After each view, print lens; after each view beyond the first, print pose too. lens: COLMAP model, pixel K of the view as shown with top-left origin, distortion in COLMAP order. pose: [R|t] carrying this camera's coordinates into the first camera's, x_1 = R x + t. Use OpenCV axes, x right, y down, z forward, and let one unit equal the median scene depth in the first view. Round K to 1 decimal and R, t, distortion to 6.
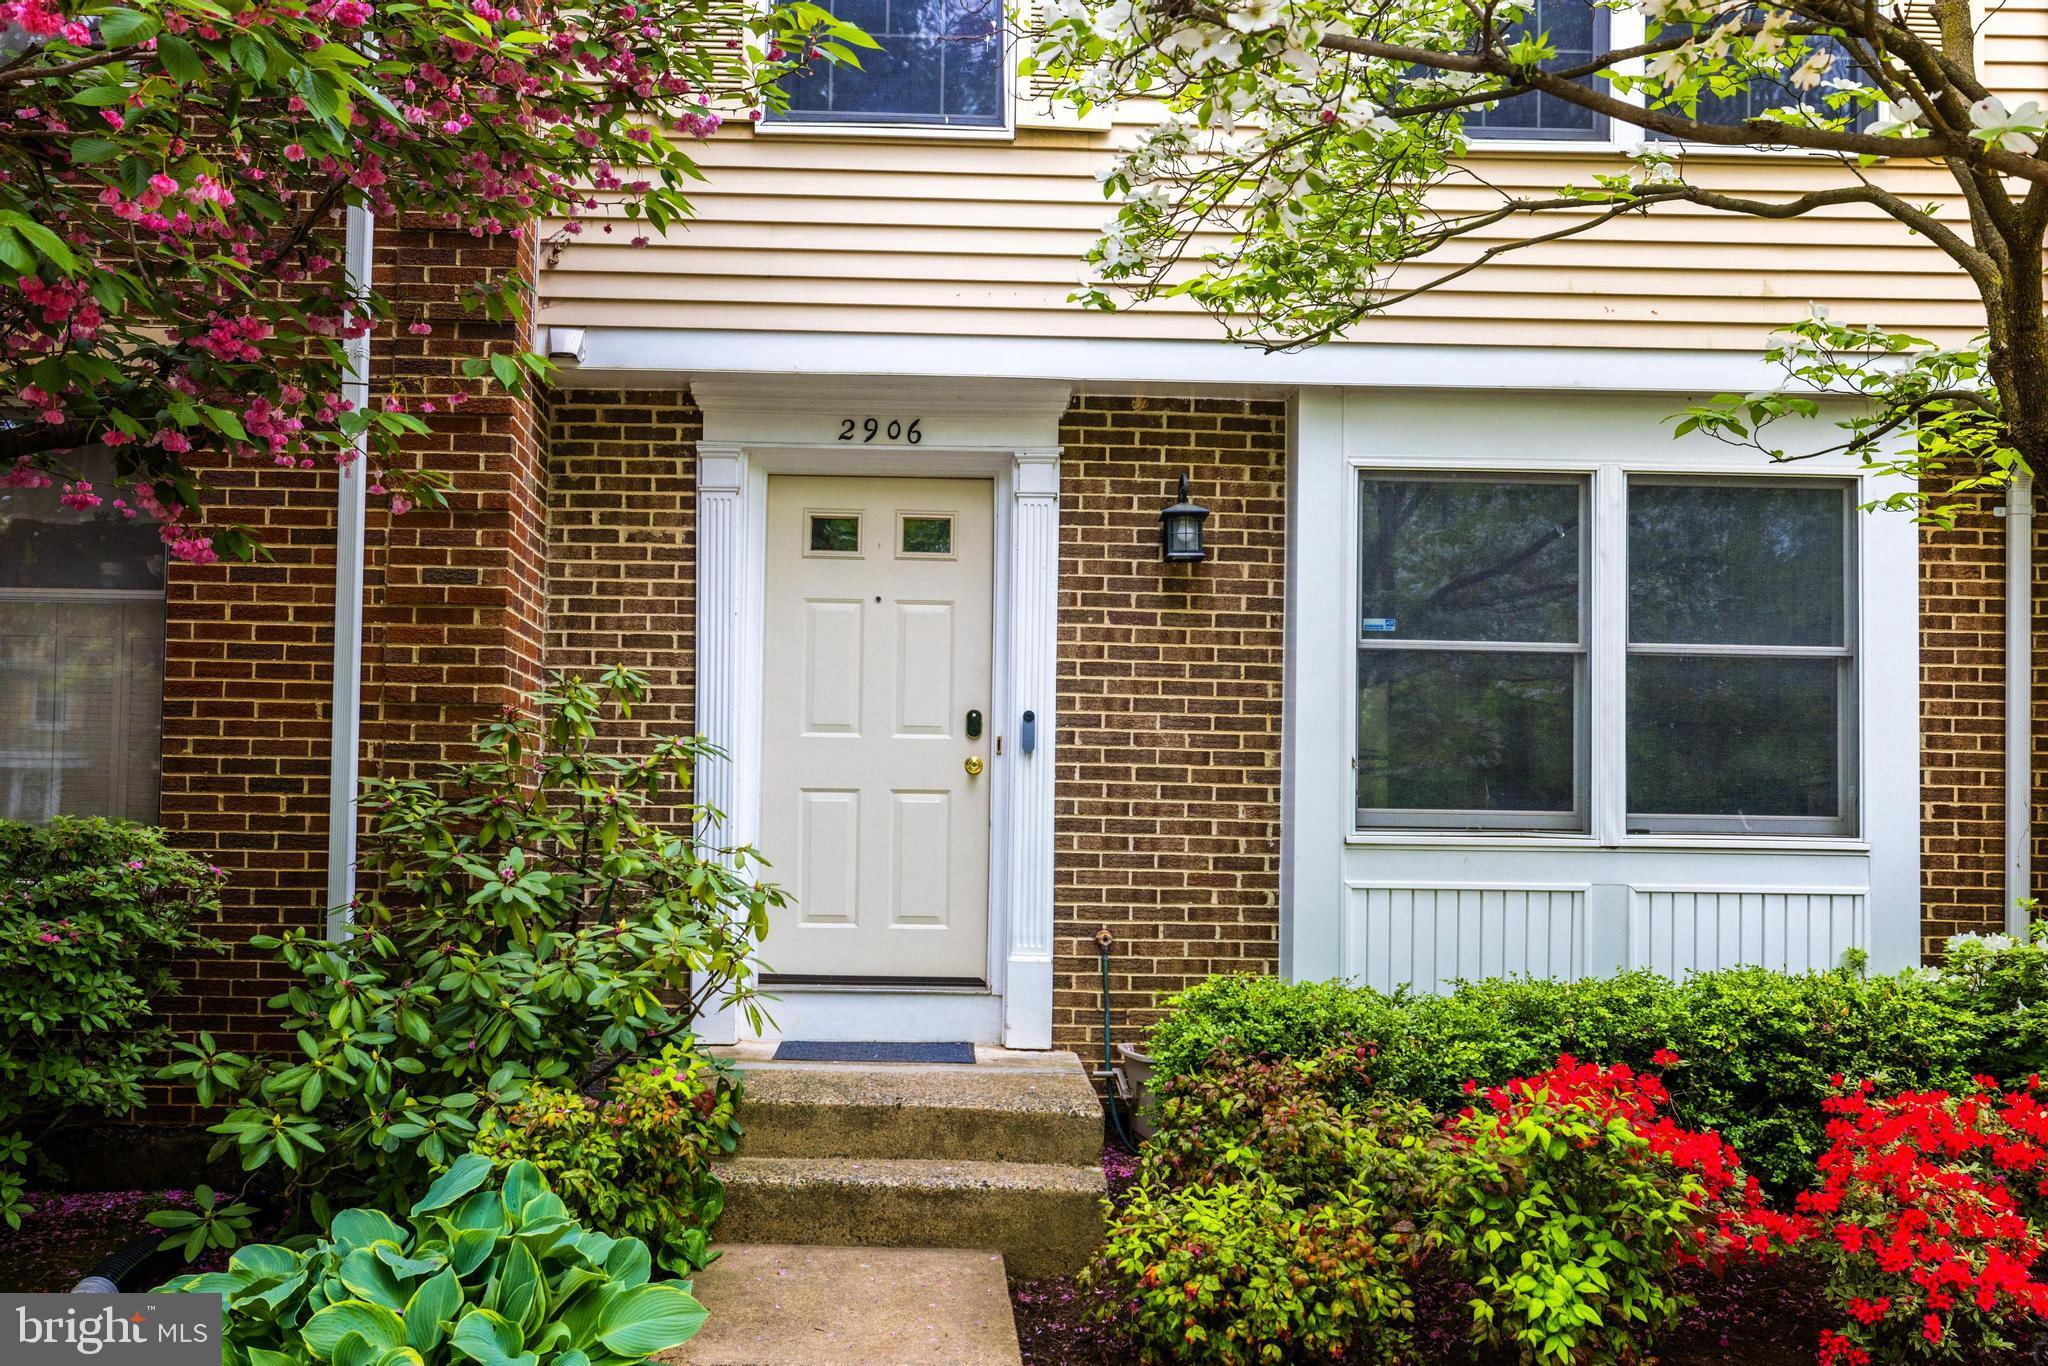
lens RADIAL K [[1649.3, 0, 938.5], [0, 1649.3, 584.4], [0, 0, 1]] dist [0.006500, 0.003291]
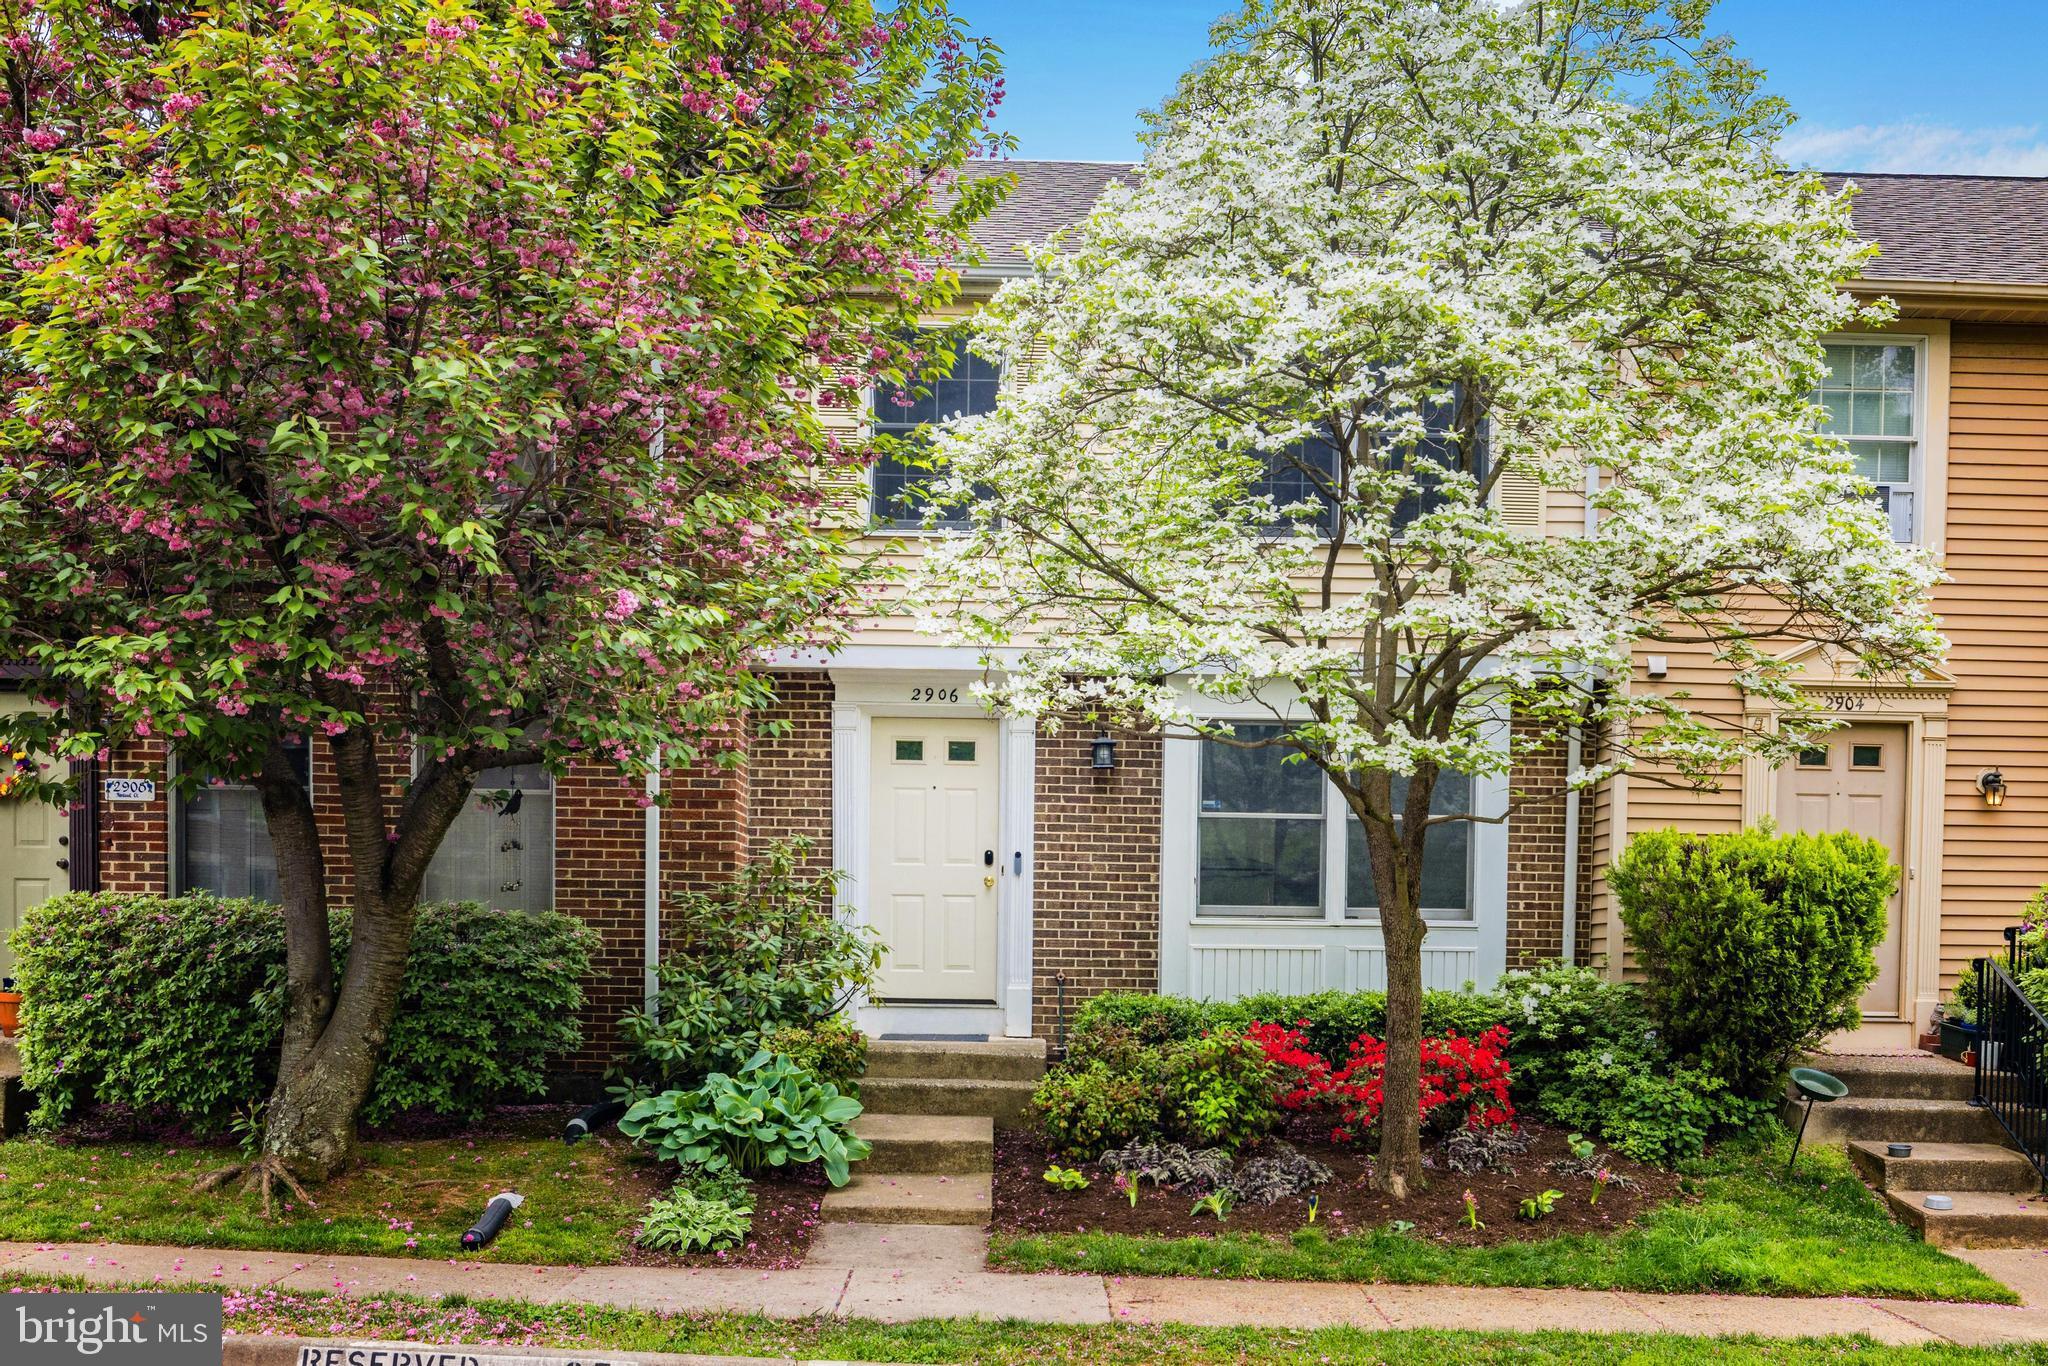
lens RADIAL K [[3418.5, 0, 1024.0], [0, 3418.5, 683.0], [0, 0, 1]] dist [-0.014325, -0.008430]
pose [[0.999673, -0.002976, -0.025384, 0.156618], [0.004959, 0.996909, 0.078403, -0.399442], [0.025073, -0.078504, 0.996598, -2.704522]]
